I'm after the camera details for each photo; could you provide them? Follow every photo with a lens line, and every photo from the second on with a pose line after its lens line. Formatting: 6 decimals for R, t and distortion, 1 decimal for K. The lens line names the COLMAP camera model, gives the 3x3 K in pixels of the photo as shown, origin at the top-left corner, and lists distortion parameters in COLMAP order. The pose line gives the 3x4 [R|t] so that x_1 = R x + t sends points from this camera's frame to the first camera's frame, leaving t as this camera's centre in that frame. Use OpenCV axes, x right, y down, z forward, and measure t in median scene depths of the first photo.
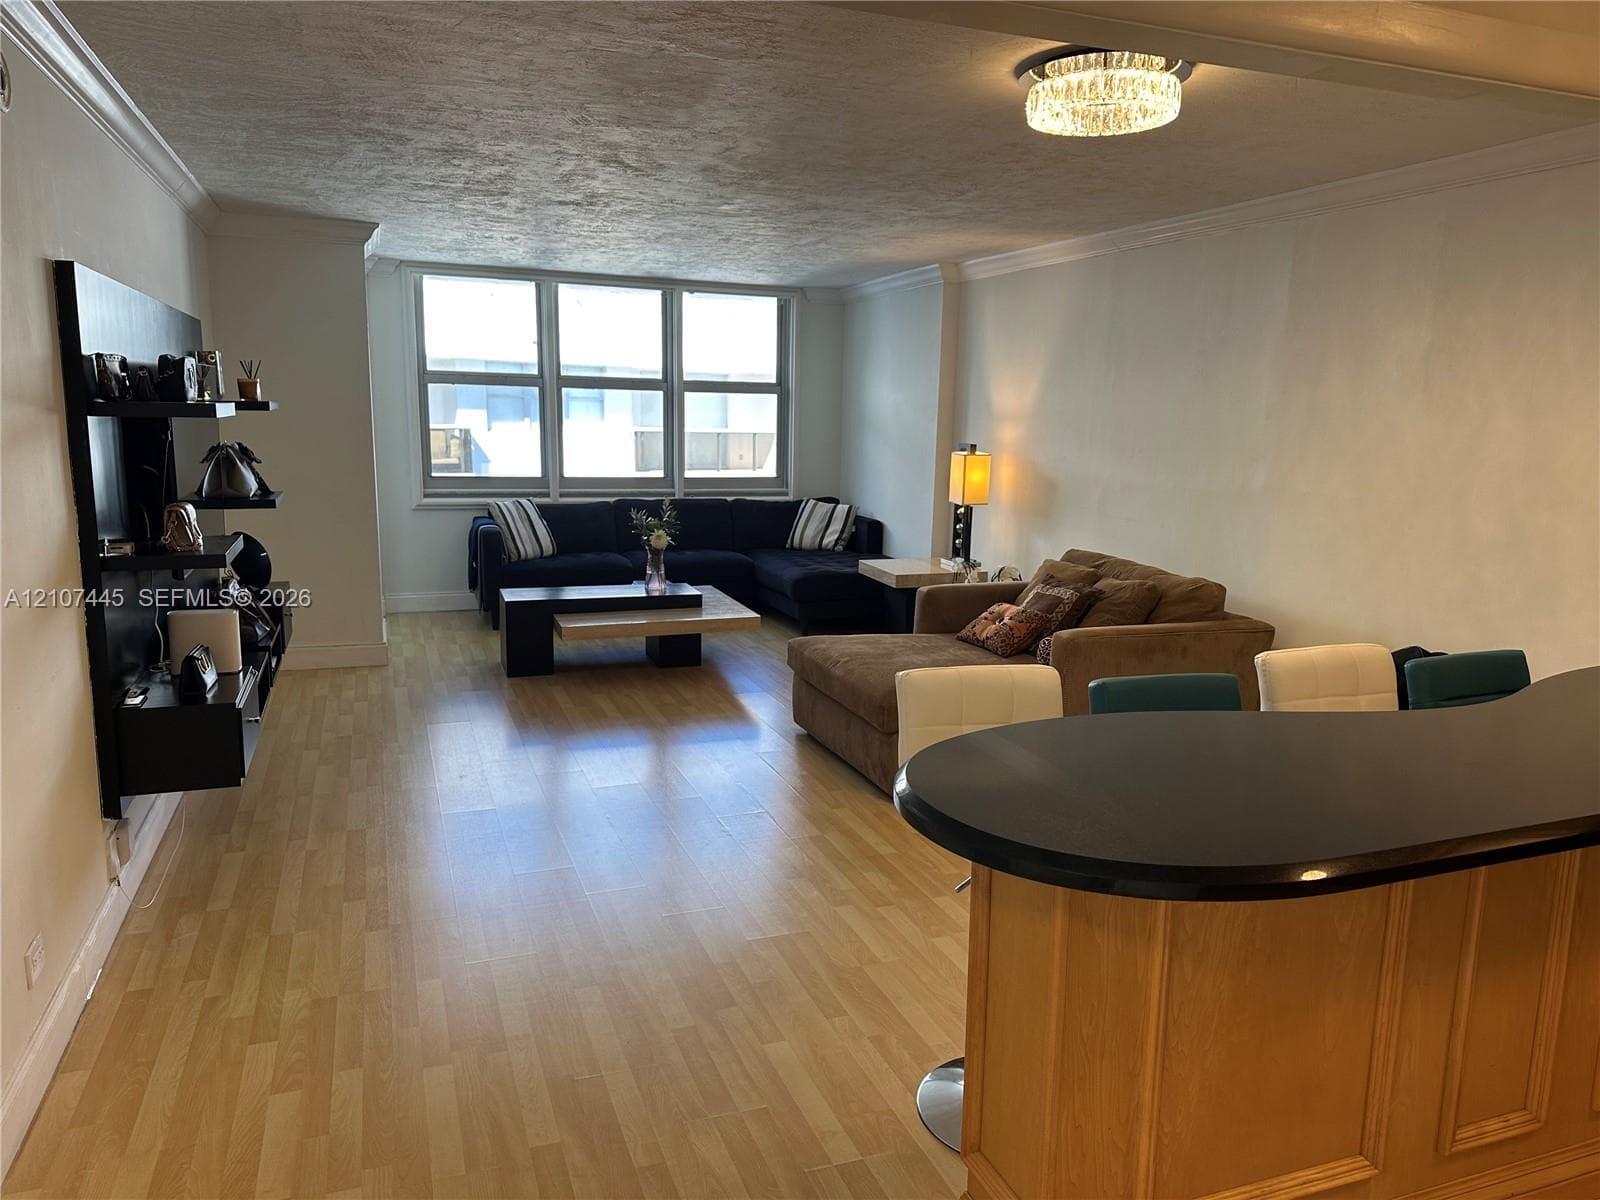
lens RADIAL K [[1126.4, 0, 833.6], [0, 1126.4, 597.6], [0, 0, 1]] dist [0.046798, -0.053733]
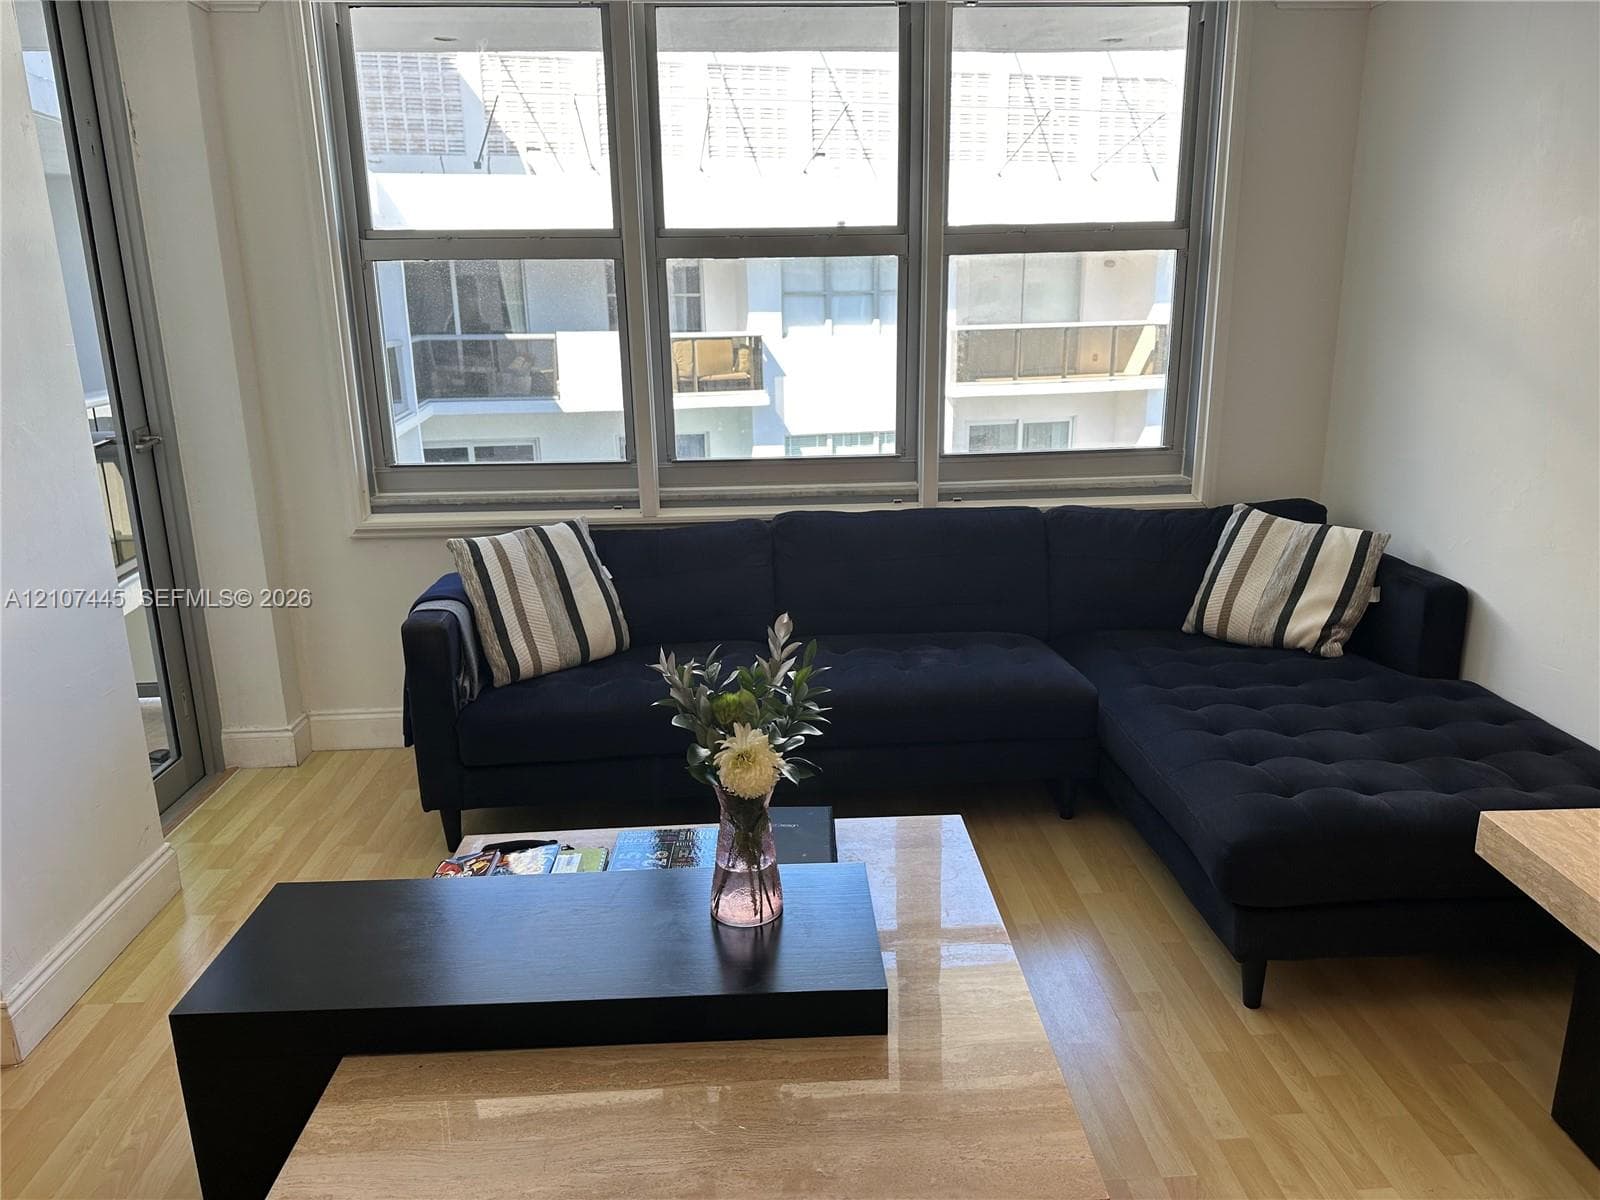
lens RADIAL K [[1126.4, 0, 793.5], [0, 1126.4, 596.0], [0, 0, 1]] dist [0.046798, -0.053733]
pose [[0.943019, 0.046422, -0.329483, -0.040907], [-0.017300, 0.995721, 0.090775, -0.092386], [0.332287, -0.079903, 0.939788, 0.573831]]
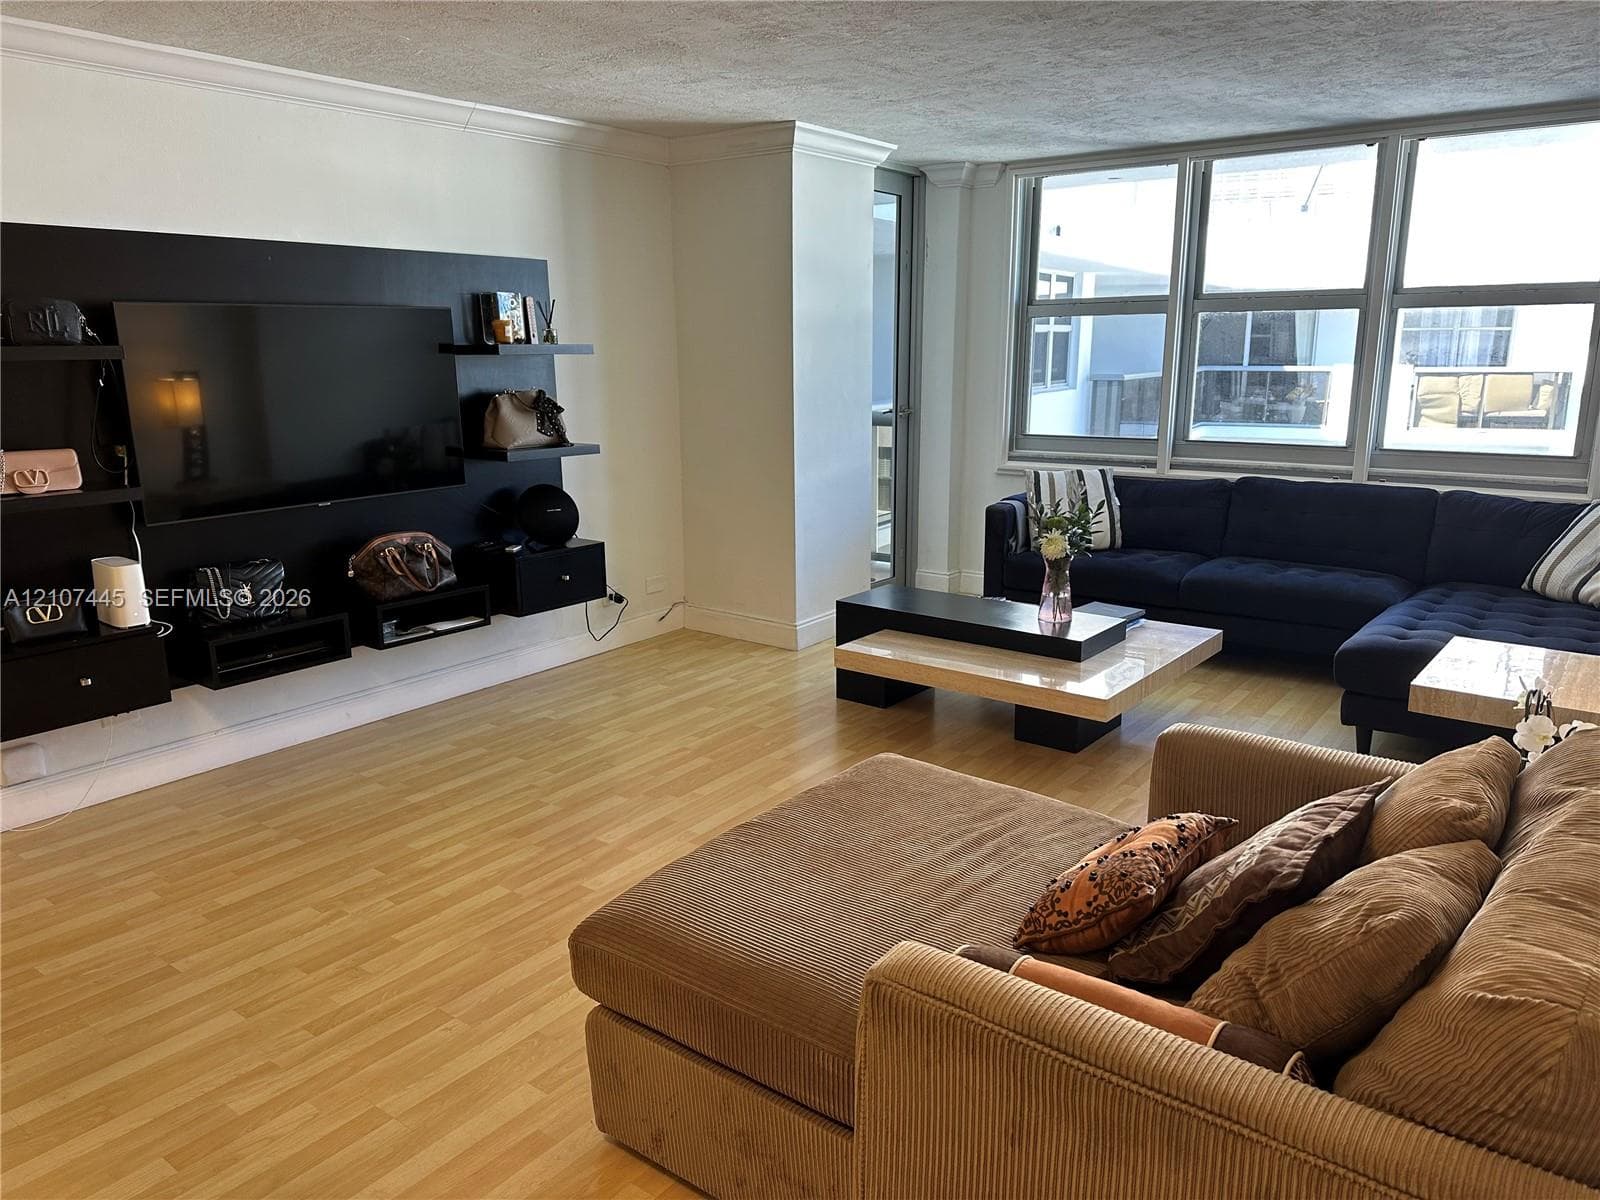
lens RADIAL K [[1126.4, 0, 808.8], [0, 1126.4, 604.7], [0, 0, 1]] dist [0.046798, -0.053733]
pose [[0.512123, 0.165812, -0.842755, 0.250785], [-0.122036, 0.985282, 0.119696, -0.060183], [0.850198, 0.041548, 0.524820, 0.420403]]
